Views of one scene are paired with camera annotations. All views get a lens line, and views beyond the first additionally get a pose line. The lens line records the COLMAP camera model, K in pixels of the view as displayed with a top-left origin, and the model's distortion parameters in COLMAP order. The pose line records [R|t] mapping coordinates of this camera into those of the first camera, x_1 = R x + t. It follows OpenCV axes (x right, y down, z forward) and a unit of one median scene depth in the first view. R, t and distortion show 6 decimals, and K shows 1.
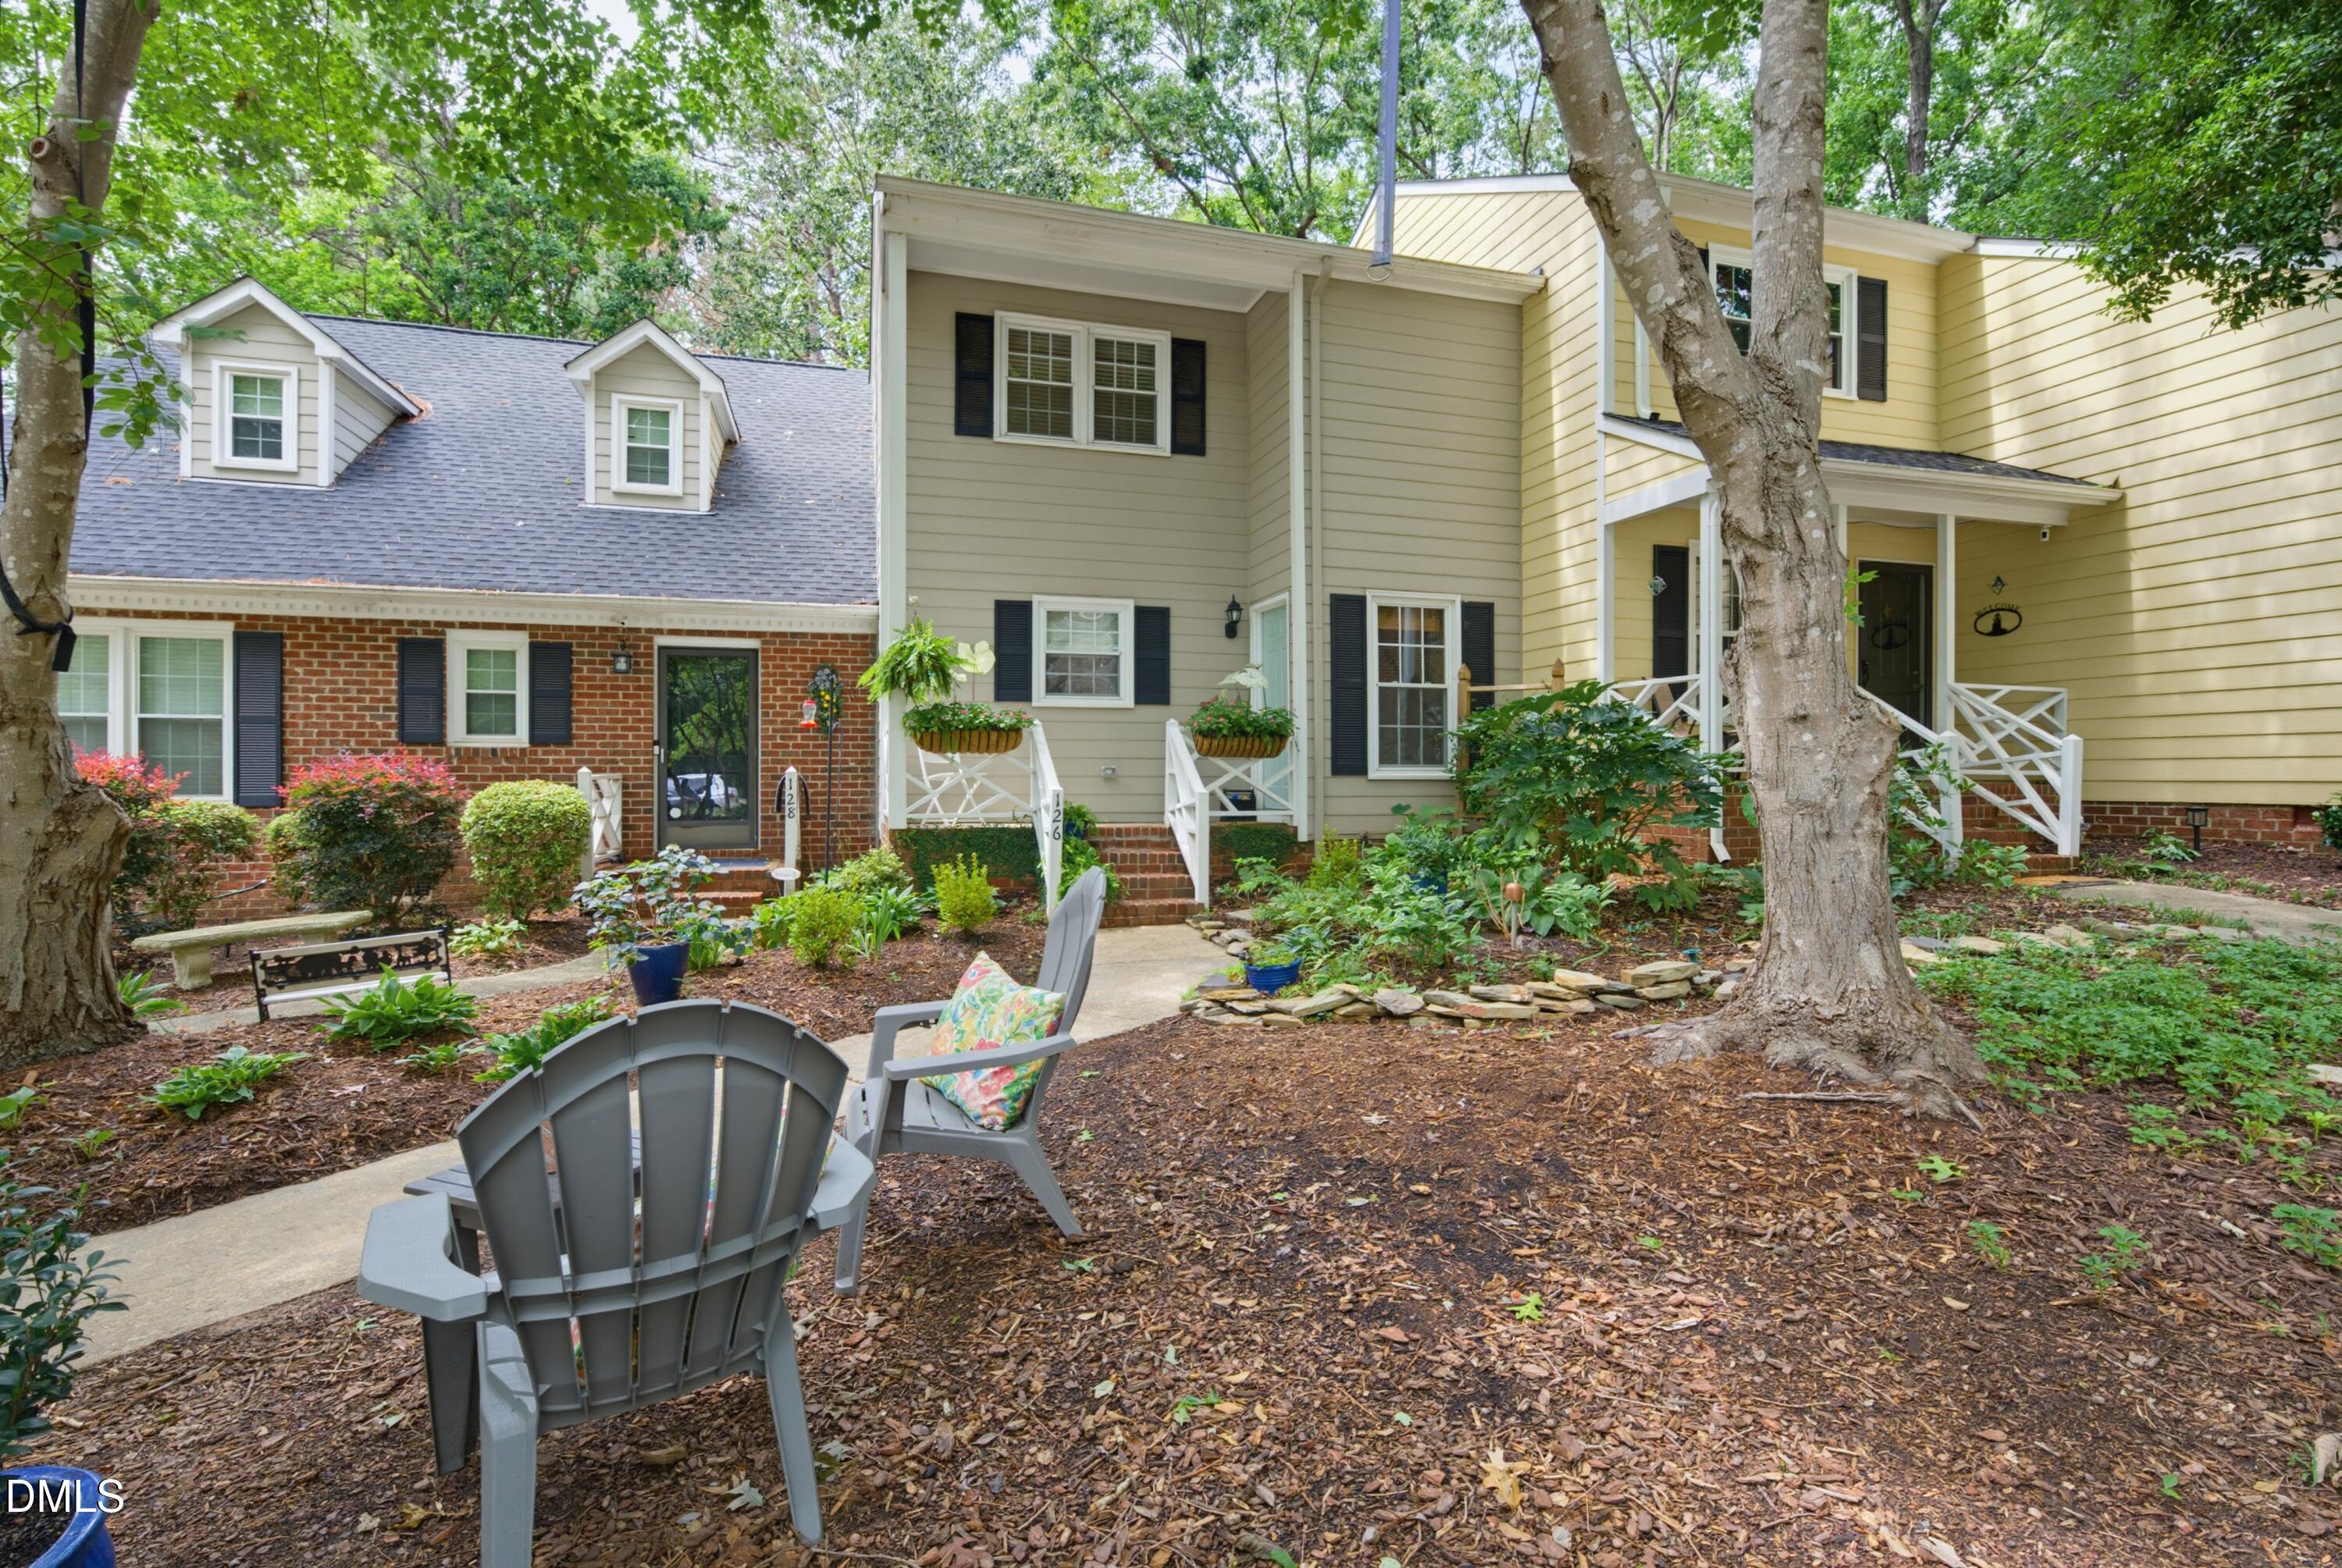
lens RADIAL K [[1094.2, 0, 1169.9], [0, 1094.2, 757.9], [0, 0, 1]] dist [-0.008796, 0.001251]
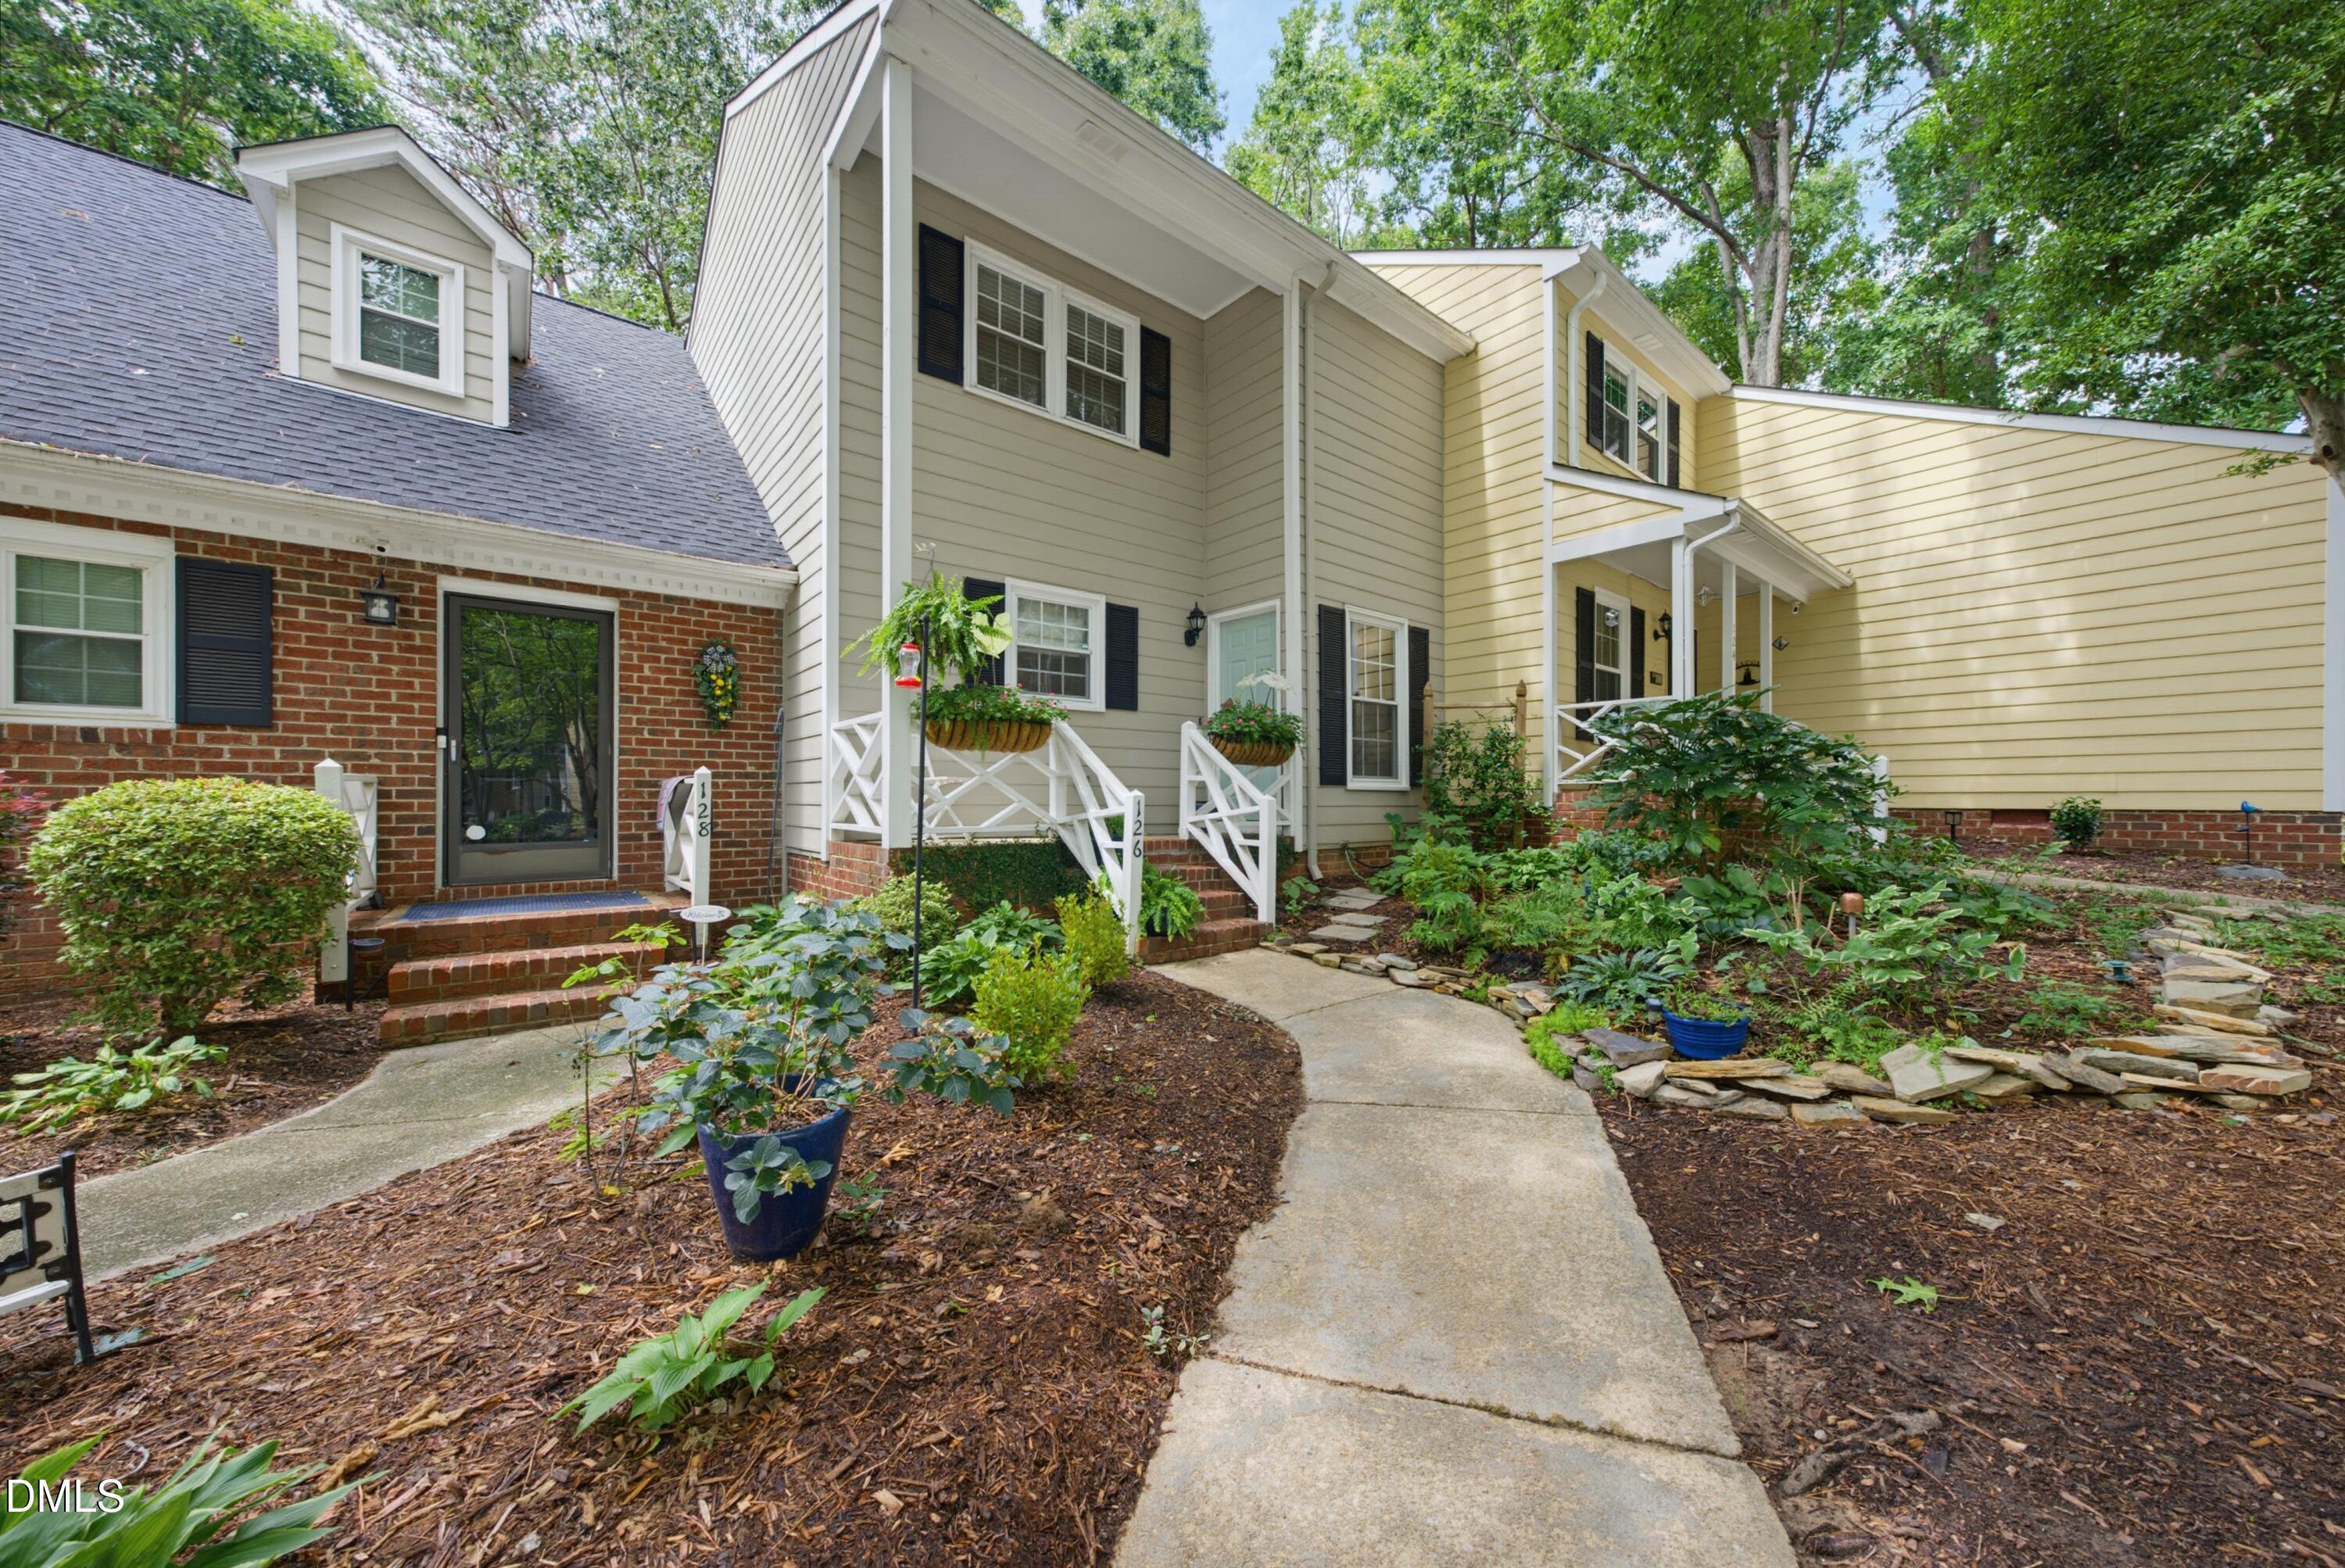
lens RADIAL K [[821.4, 0, 1199.6], [0, 821.4, 786.5], [0, 0, 1]] dist [-0.004872, 0.006839]
pose [[0.914264, 0.007948, 0.405040, -0.267879], [-0.007888, 0.999967, -0.001817, 0.019997], [-0.405041, -0.001534, 0.914297, 0.366740]]
